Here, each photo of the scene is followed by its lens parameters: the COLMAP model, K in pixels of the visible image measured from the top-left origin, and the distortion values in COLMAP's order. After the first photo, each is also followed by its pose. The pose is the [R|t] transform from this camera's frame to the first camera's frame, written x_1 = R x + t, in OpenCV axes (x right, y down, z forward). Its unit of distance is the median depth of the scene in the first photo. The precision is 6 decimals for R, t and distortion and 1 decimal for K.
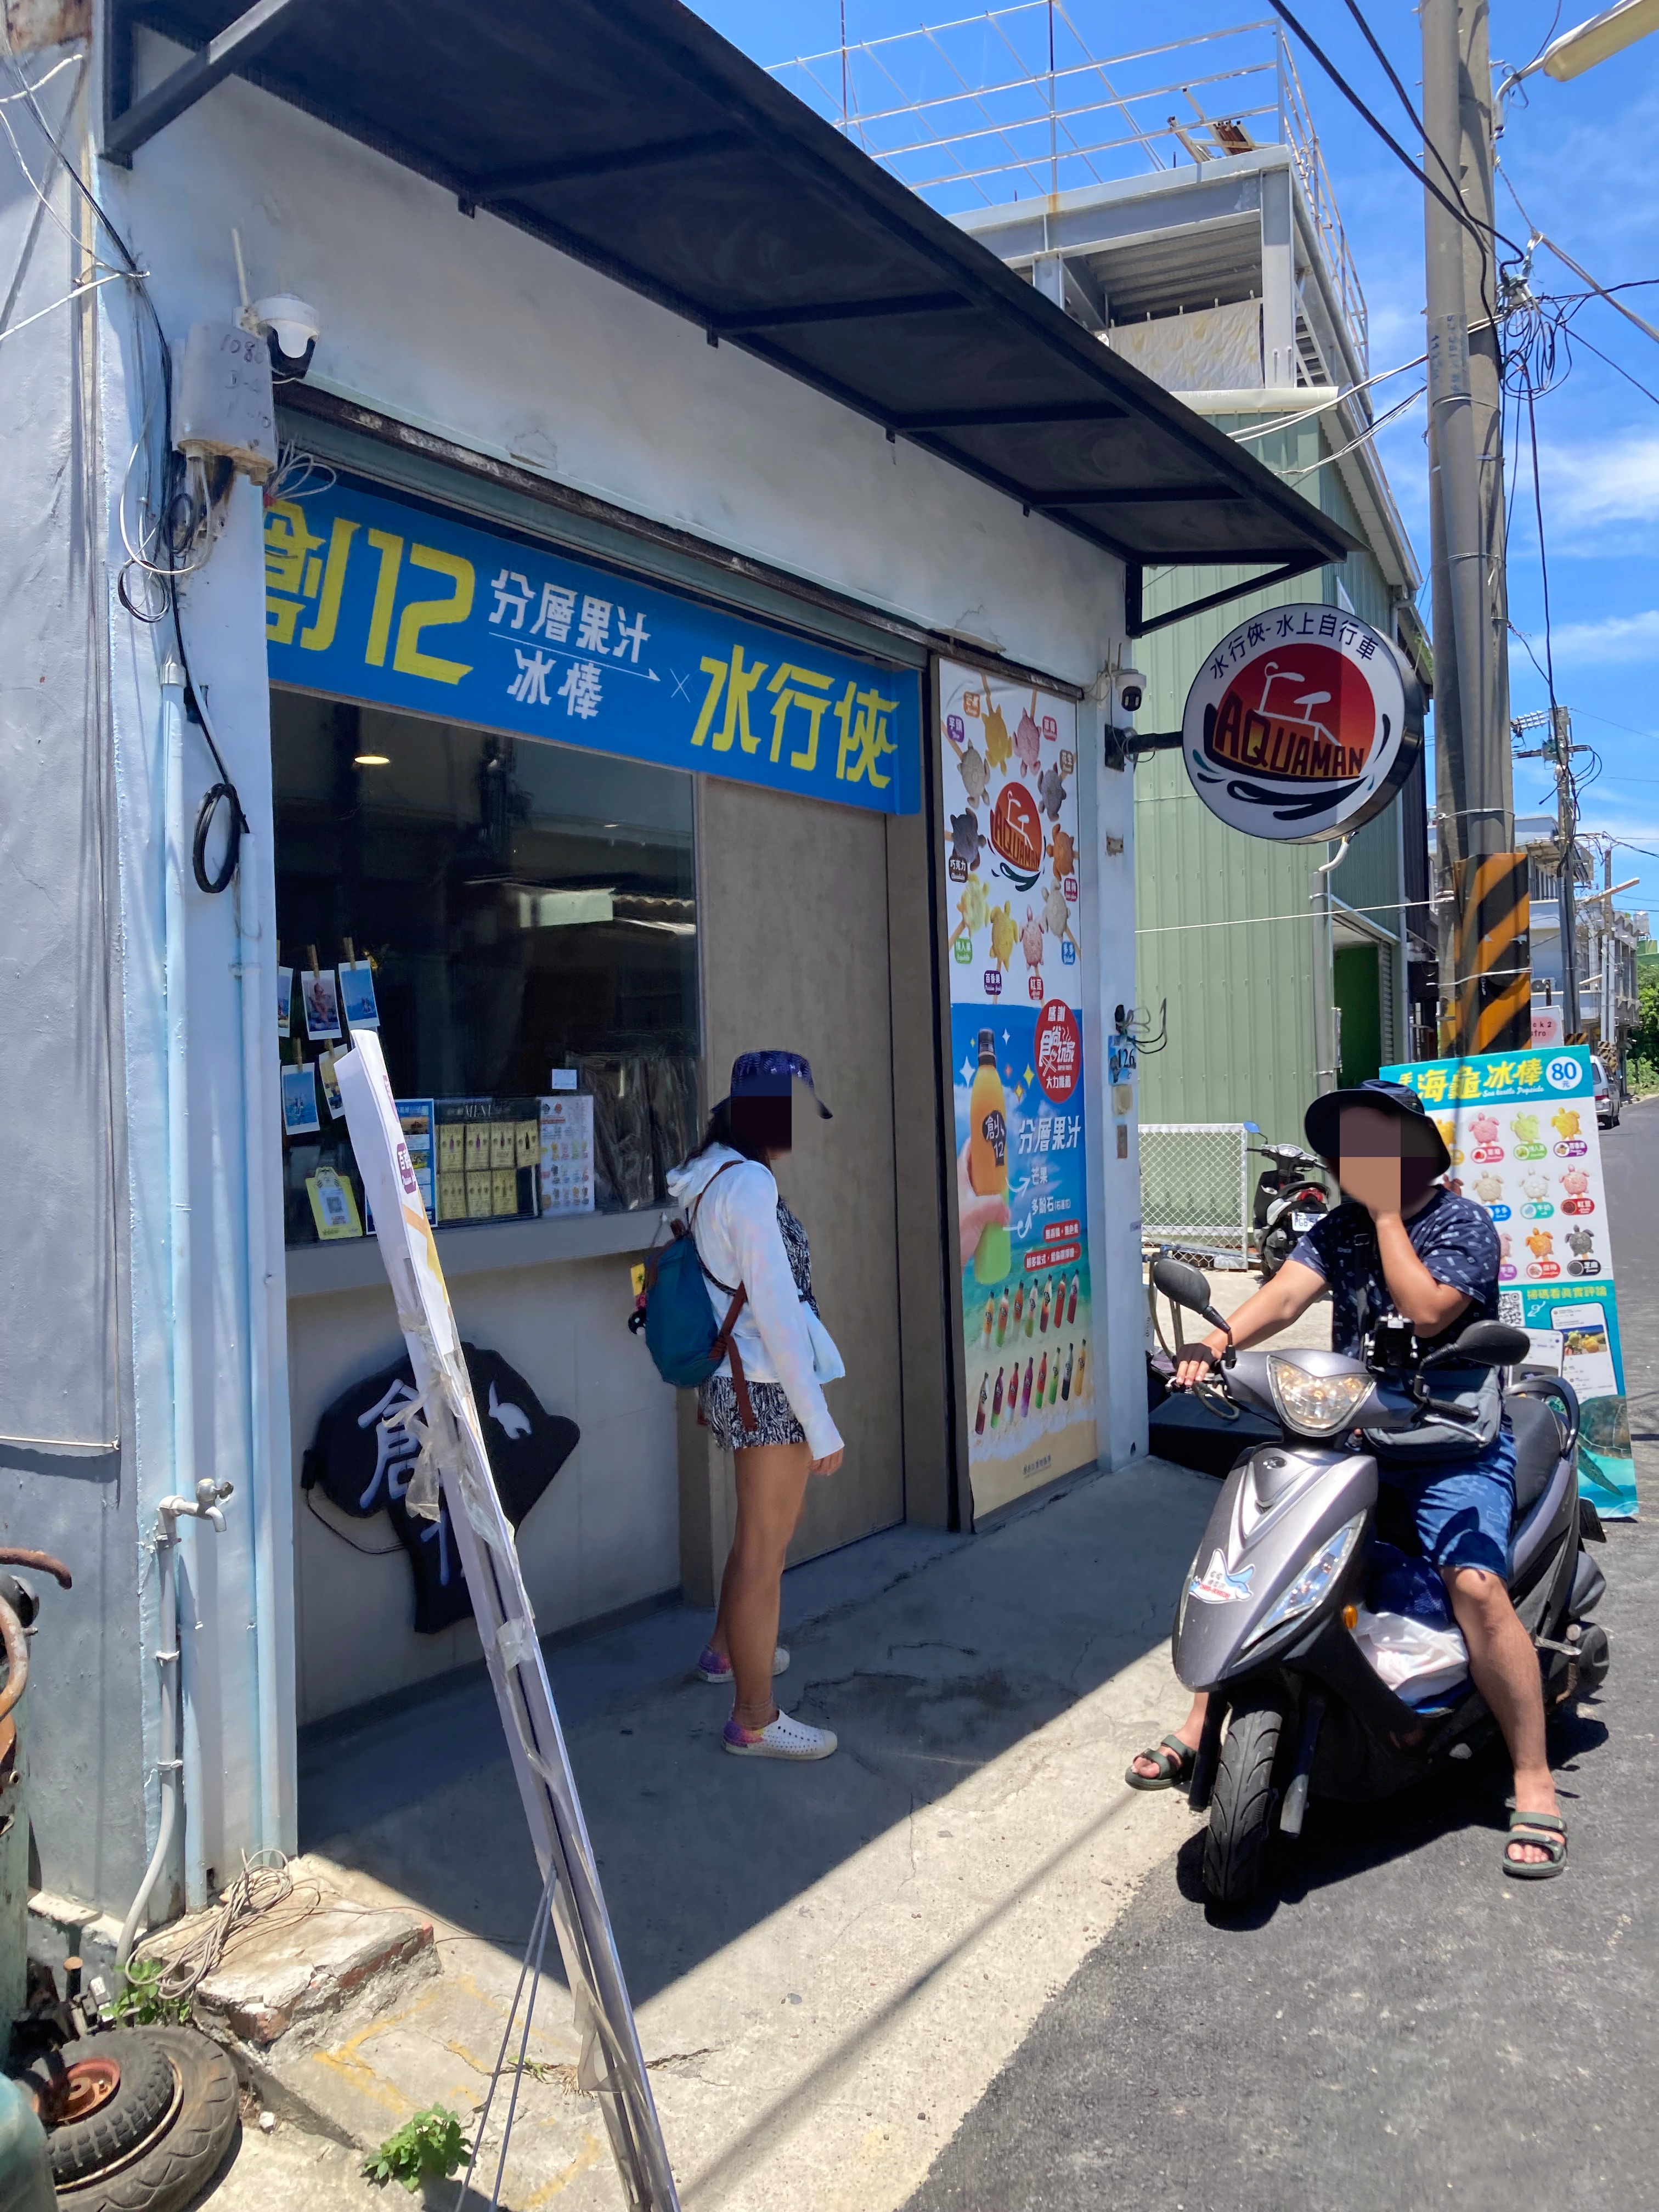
lens RADIAL K [[1738.9, 0, 829.5], [0, 1738.9, 1106.0], [0, 0, 1]] dist [-0.001705, -0.013137]
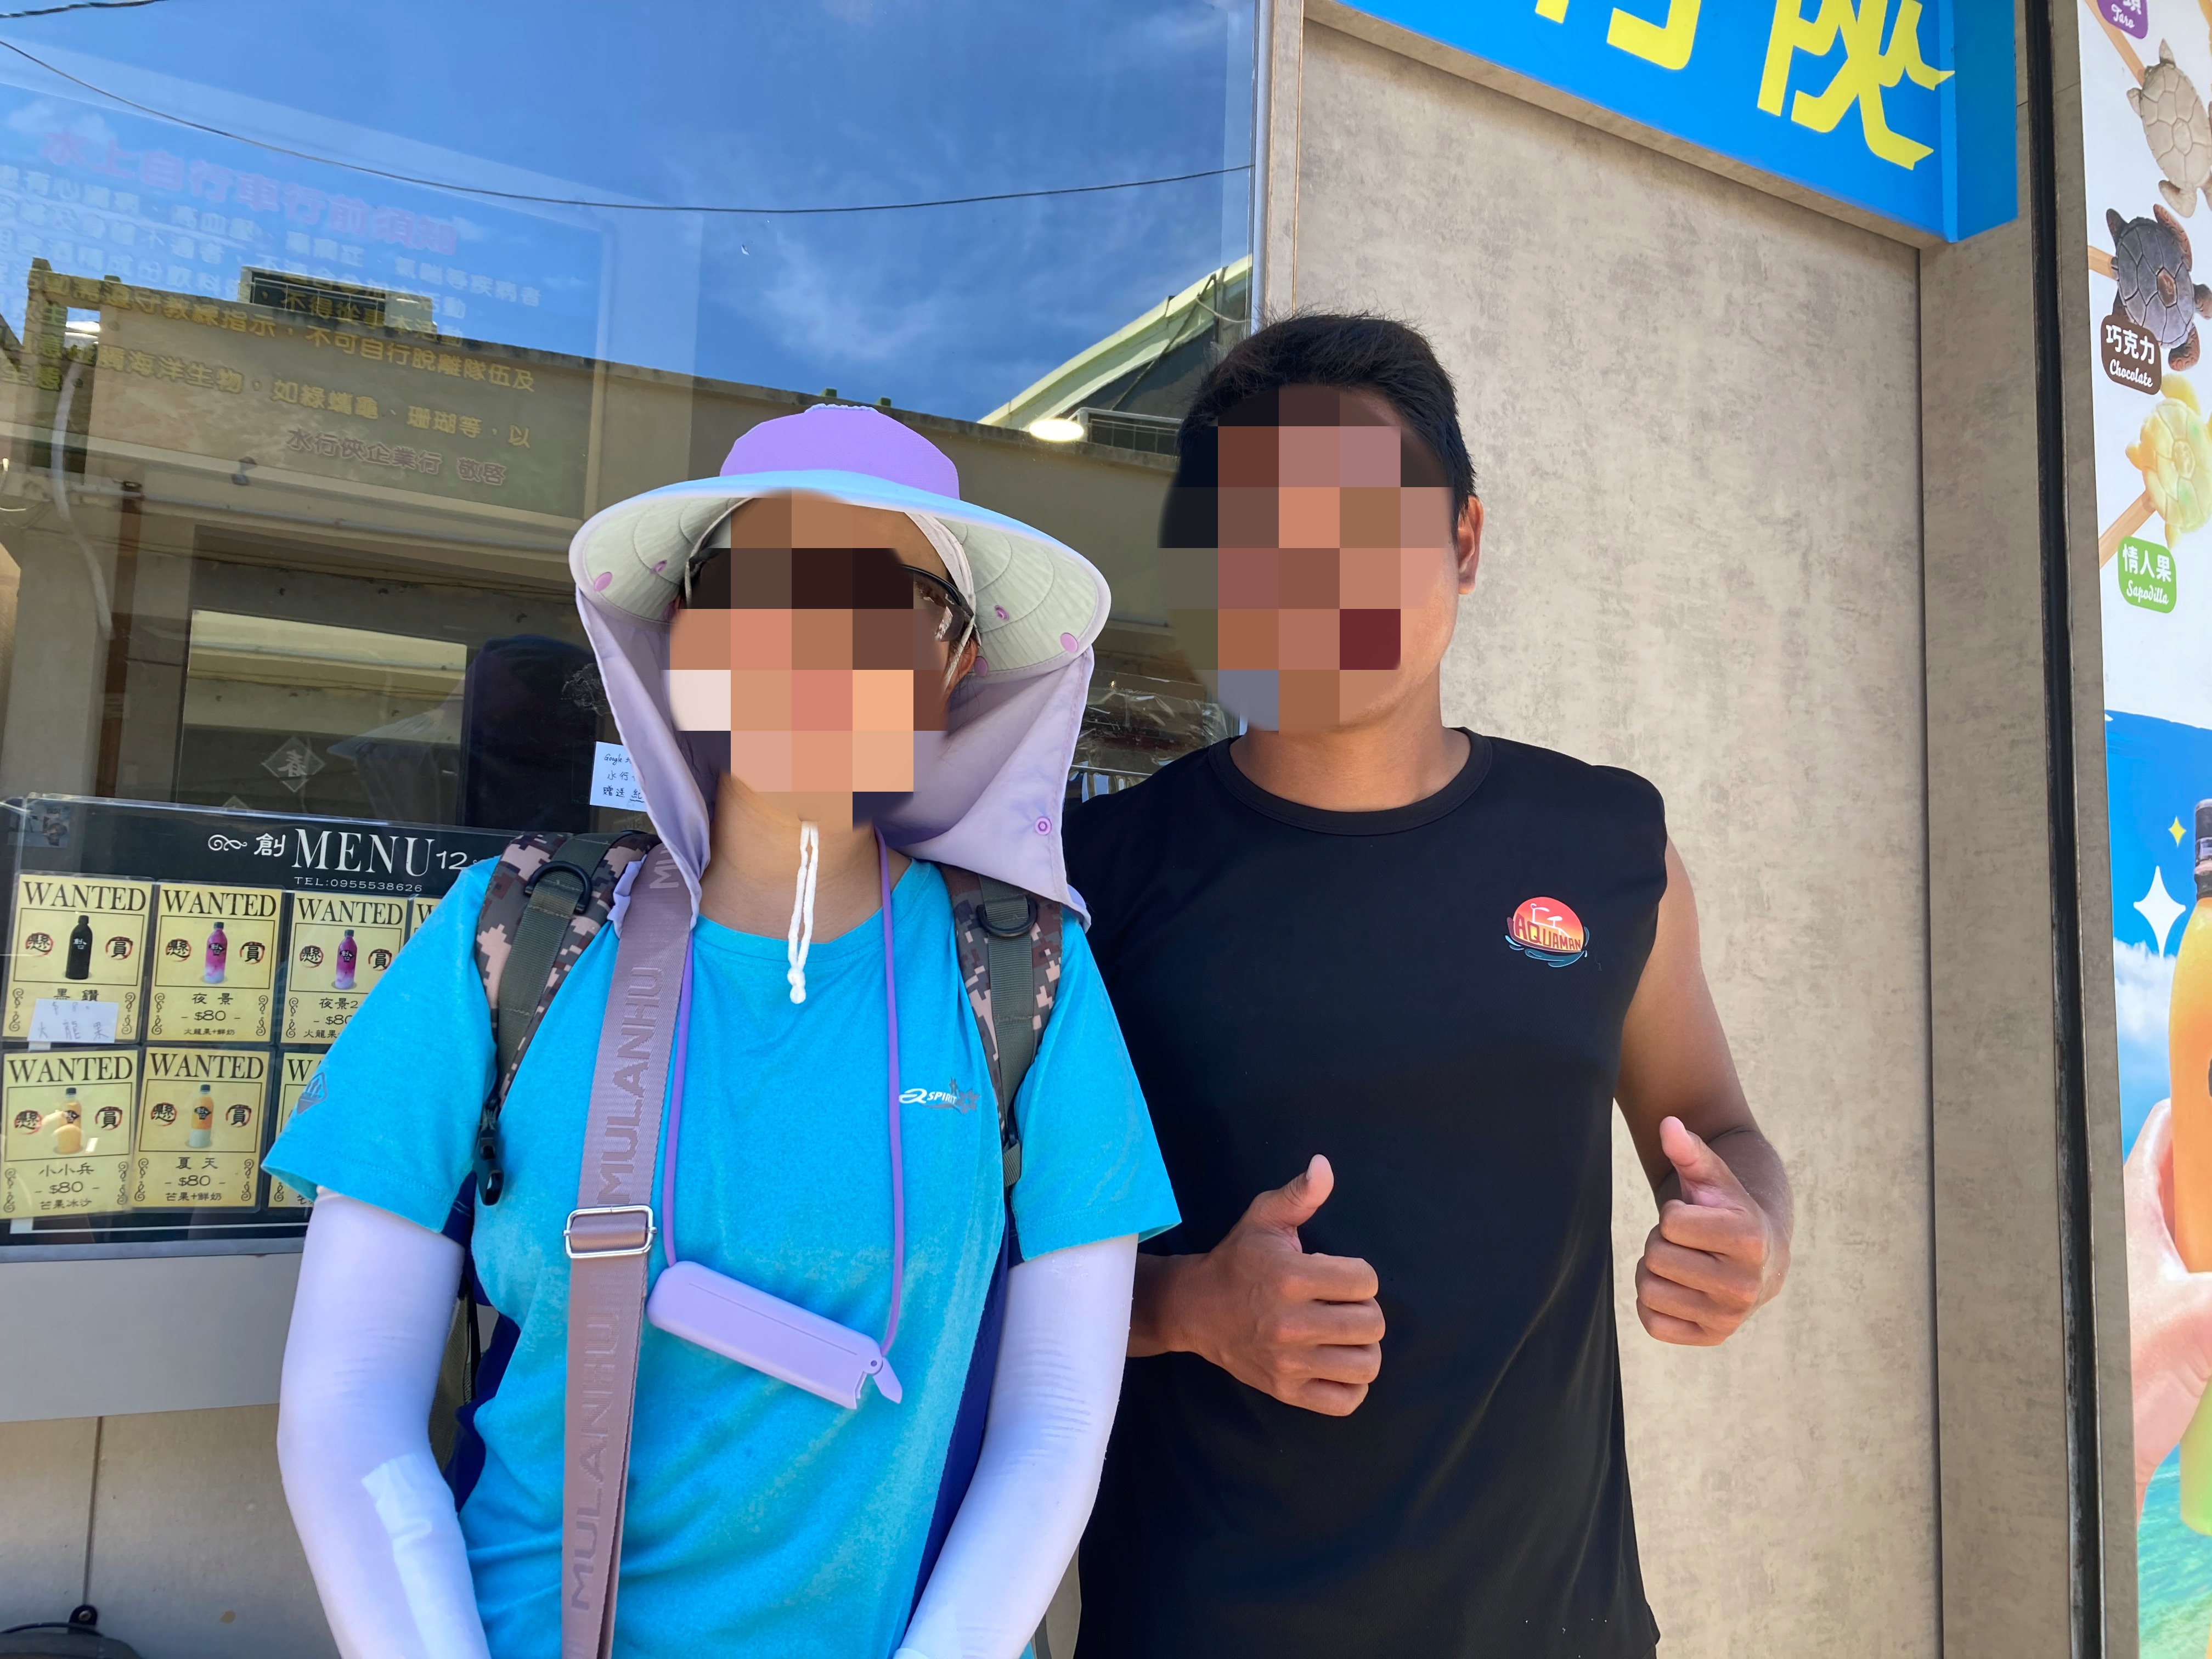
lens RADIAL K [[1738.9, 0, 1107.8], [0, 1738.9, 797.5], [0, 0, 1]] dist [-0.001705, -0.013137]
pose [[0.891419, 0.011596, -0.453032, 0.048707], [-0.073052, 0.990276, -0.118396, 0.014668], [0.447254, 0.138636, 0.883597, 0.596939]]
